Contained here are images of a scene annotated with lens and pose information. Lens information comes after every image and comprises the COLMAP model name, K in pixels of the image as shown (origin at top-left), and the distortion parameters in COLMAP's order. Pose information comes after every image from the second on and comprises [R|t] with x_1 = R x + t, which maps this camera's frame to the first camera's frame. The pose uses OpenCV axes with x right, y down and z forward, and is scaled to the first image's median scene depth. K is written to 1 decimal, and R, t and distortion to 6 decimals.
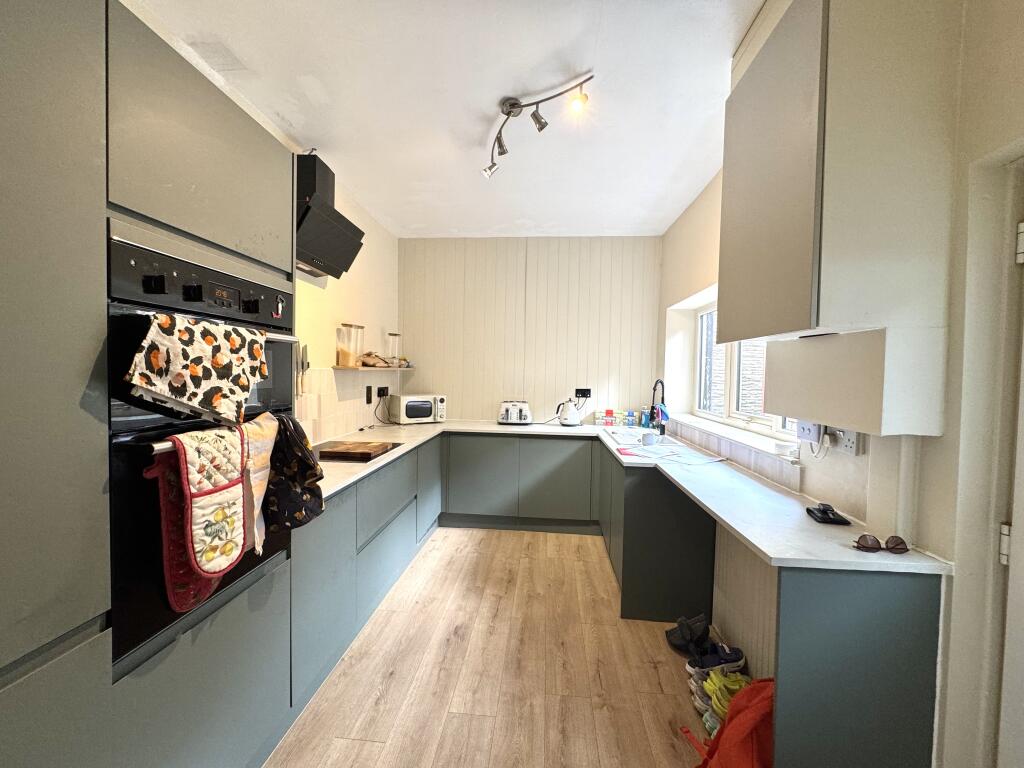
lens RADIAL K [[409.3, 0, 512.0], [0, 409.3, 384.0], [0, 0, 1]] dist [-0.002970, -0.000279]
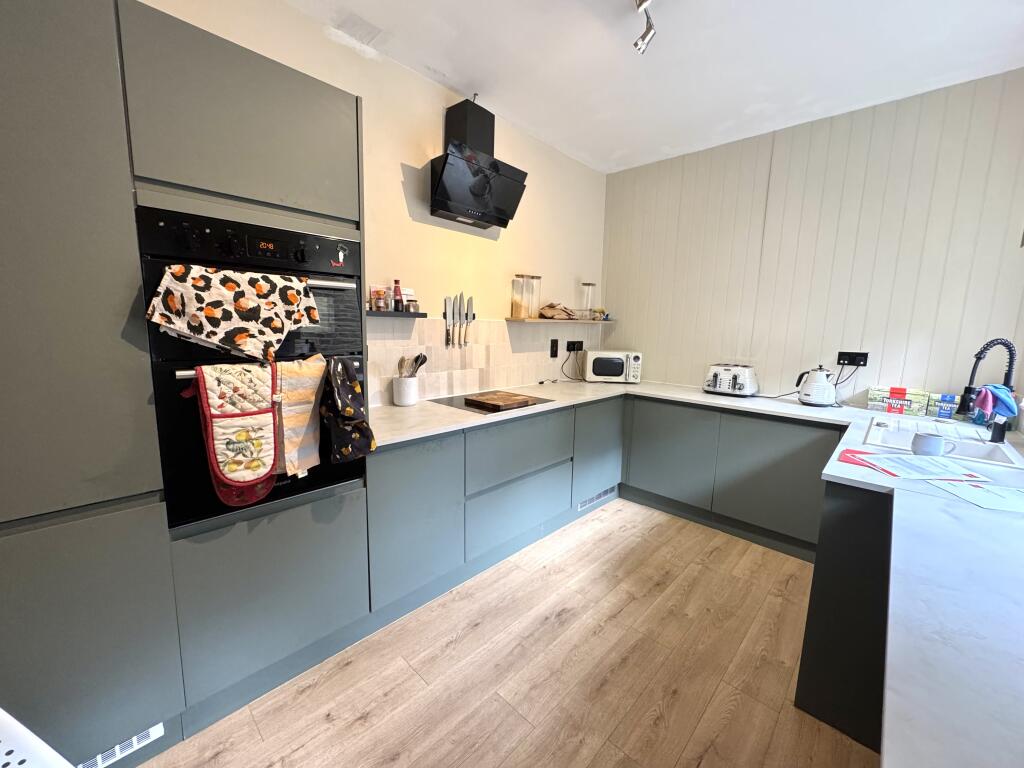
lens RADIAL K [[409.3, 0, 512.0], [0, 409.3, 384.0], [0, 0, 1]] dist [-0.002970, -0.000279]
pose [[0.779344, 0.090993, -0.619954, 0.310643], [-0.027279, 0.993389, 0.111512, 0.008089], [0.626002, -0.069995, 0.776674, 0.289919]]
